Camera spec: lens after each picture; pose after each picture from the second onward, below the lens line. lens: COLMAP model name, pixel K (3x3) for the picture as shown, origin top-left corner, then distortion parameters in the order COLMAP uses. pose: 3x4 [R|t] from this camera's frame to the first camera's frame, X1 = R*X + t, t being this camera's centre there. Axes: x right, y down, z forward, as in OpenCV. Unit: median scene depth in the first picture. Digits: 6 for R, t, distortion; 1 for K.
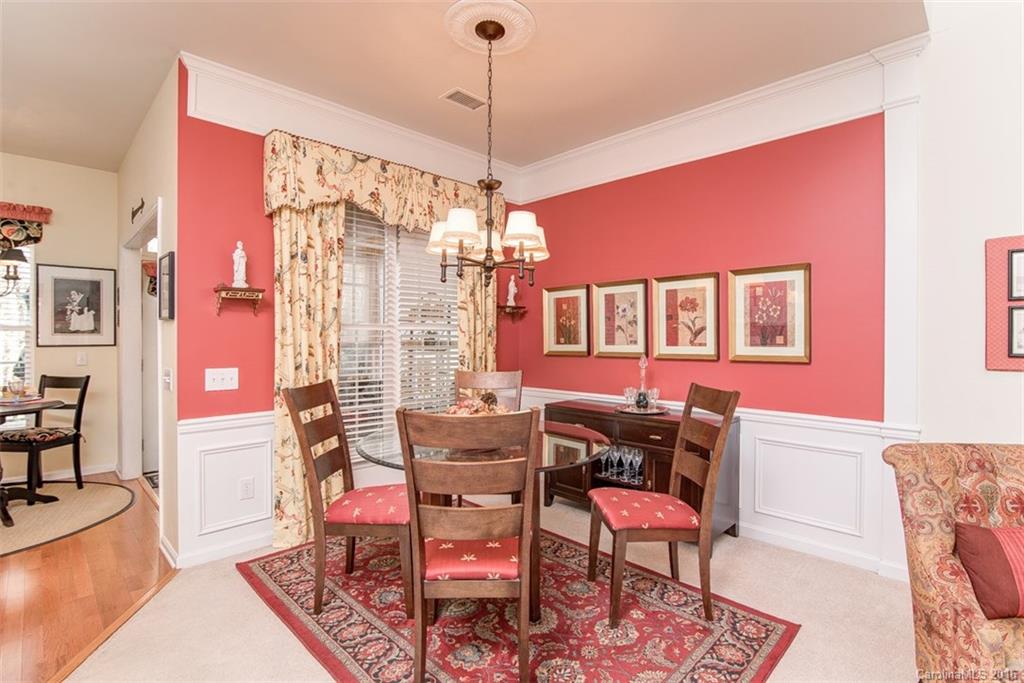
lens RADIAL K [[471.2, 0, 482.8], [0, 471.2, 335.8], [0, 0, 1]] dist [-0.018417, 0.001264]
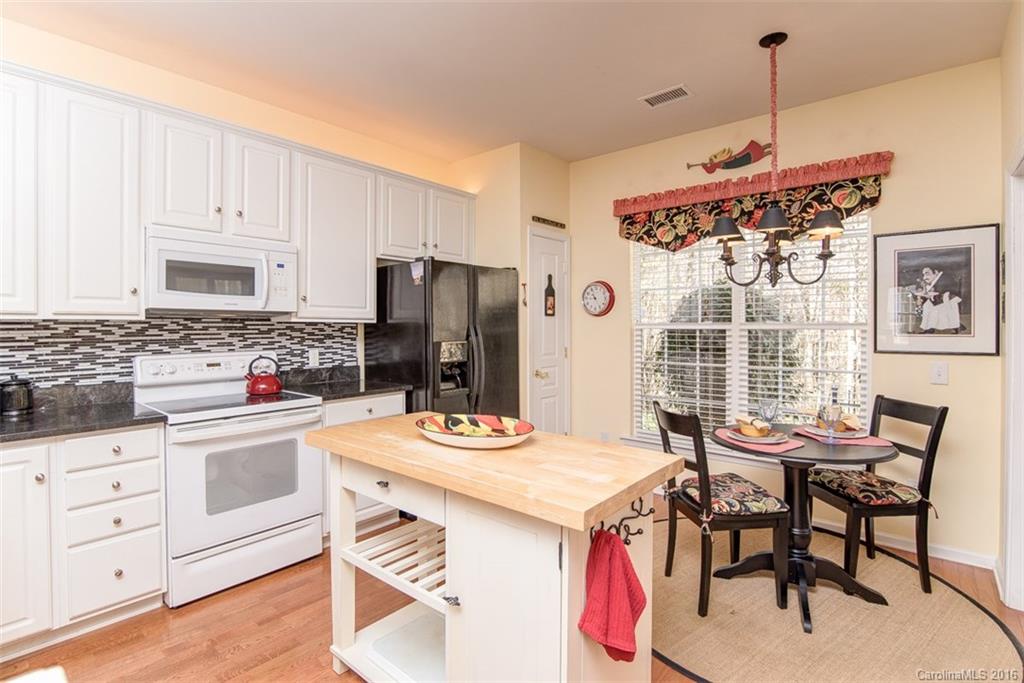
lens RADIAL K [[490.4, 0, 504.4], [0, 490.4, 328.4], [0, 0, 1]] dist [-0.022529, 0.001436]
pose [[0.081355, 0.006806, -0.996662, -0.359840], [0.001593, 0.999975, 0.006958, -0.025675], [0.996684, -0.002154, 0.081342, 0.497975]]
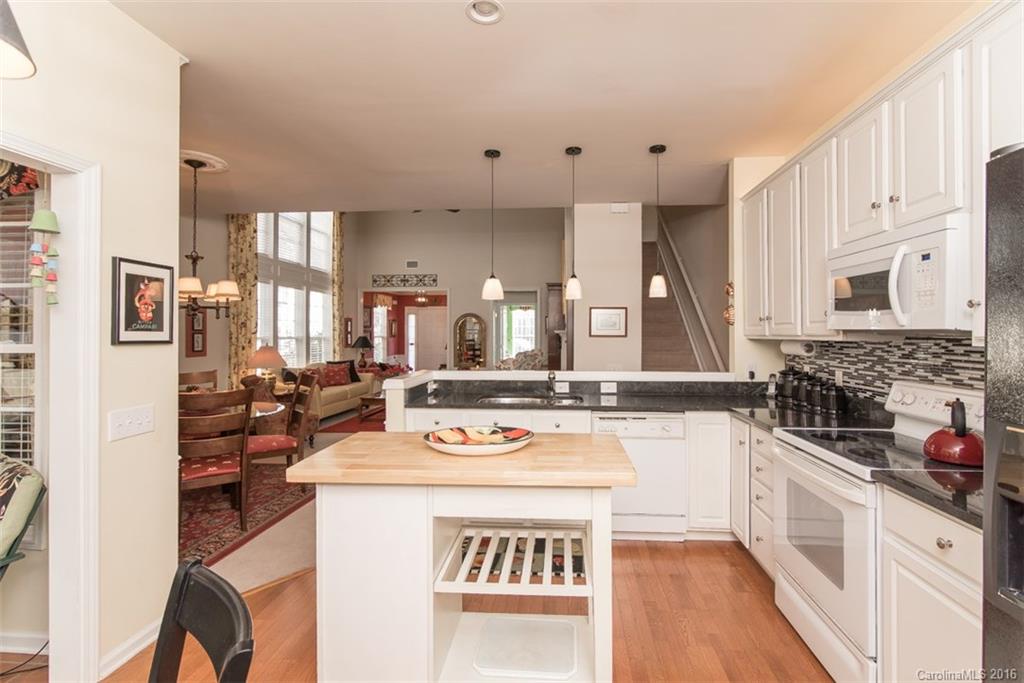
lens RADIAL K [[471.2, 0, 511.4], [0, 471.2, 331.0], [0, 0, 1]] dist [-0.018417, 0.001264]
pose [[-0.592288, 0.008353, 0.805683, -1.472047], [0.006519, 0.999963, -0.005575, -0.051104], [-0.805700, 0.001951, -0.592321, 0.871011]]
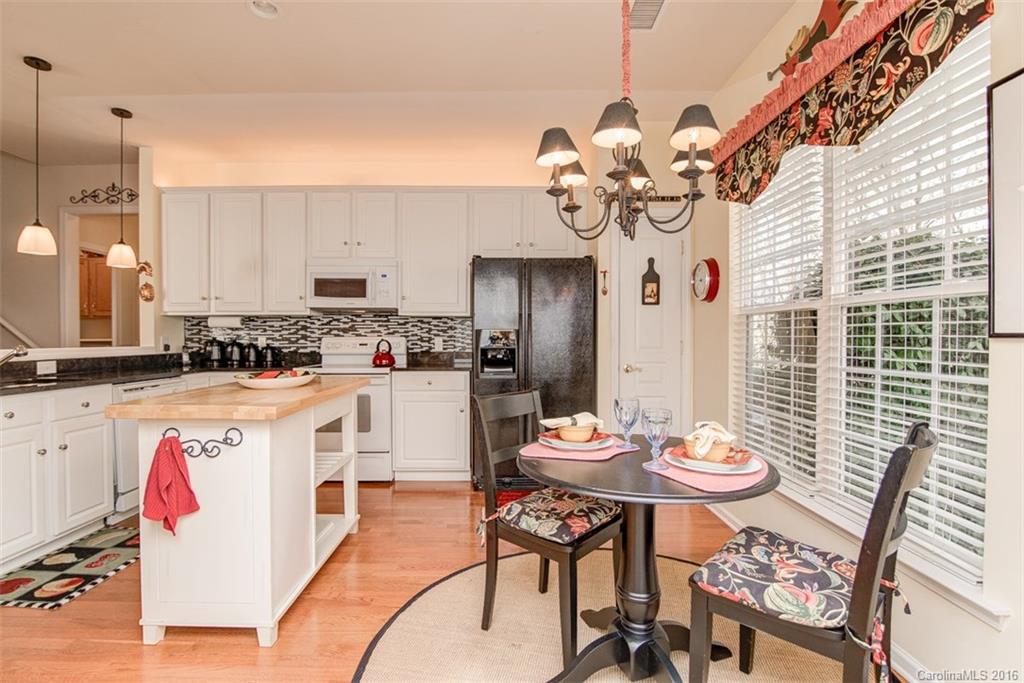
lens RADIAL K [[471.2, 0, 508.5], [0, 471.2, 342.2], [0, 0, 1]] dist [-0.018417, 0.001264]
pose [[-0.709517, 0.009350, -0.704627, -0.647732], [0.001954, 0.999934, 0.011302, 0.027397], [0.704686, 0.006642, -0.709488, 1.308941]]
